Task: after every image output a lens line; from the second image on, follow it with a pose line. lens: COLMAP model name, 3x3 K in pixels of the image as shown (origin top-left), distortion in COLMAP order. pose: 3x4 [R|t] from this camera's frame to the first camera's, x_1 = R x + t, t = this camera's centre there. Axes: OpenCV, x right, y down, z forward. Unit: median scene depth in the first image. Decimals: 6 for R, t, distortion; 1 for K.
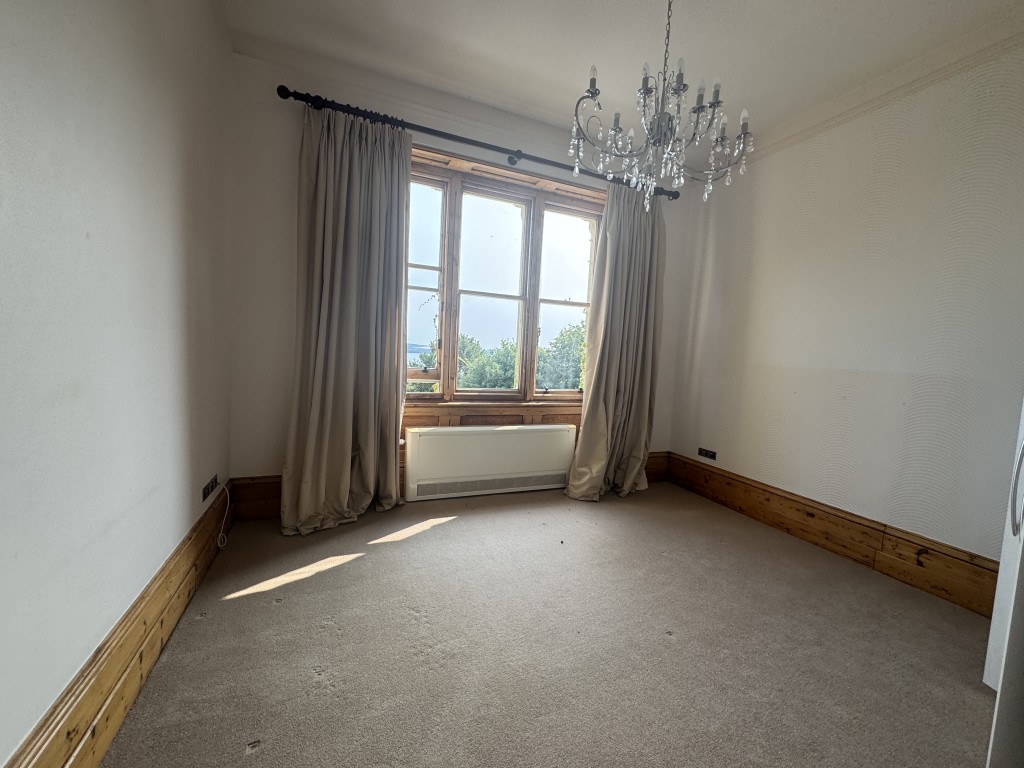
lens RADIAL K [[407.8, 0, 418.4], [0, 407.8, 381.1], [0, 0, 1]] dist [0.035103, 0.000060]
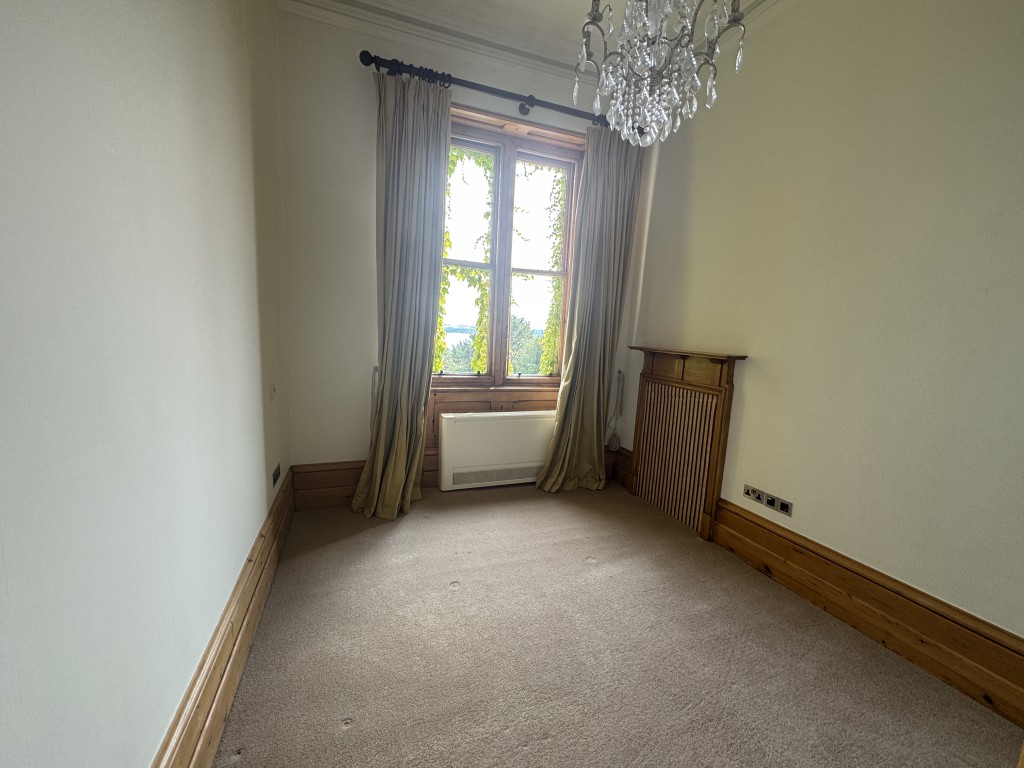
lens RADIAL K [[409.3, 0, 507.2], [0, 409.3, 385.2], [0, 0, 1]] dist [0.066605, -0.000007]
pose [[0.999838, -0.007567, -0.016321, 0.147495], [0.008358, 0.998765, 0.048968, 0.003100], [0.015931, -0.049096, 0.998667, 0.058221]]
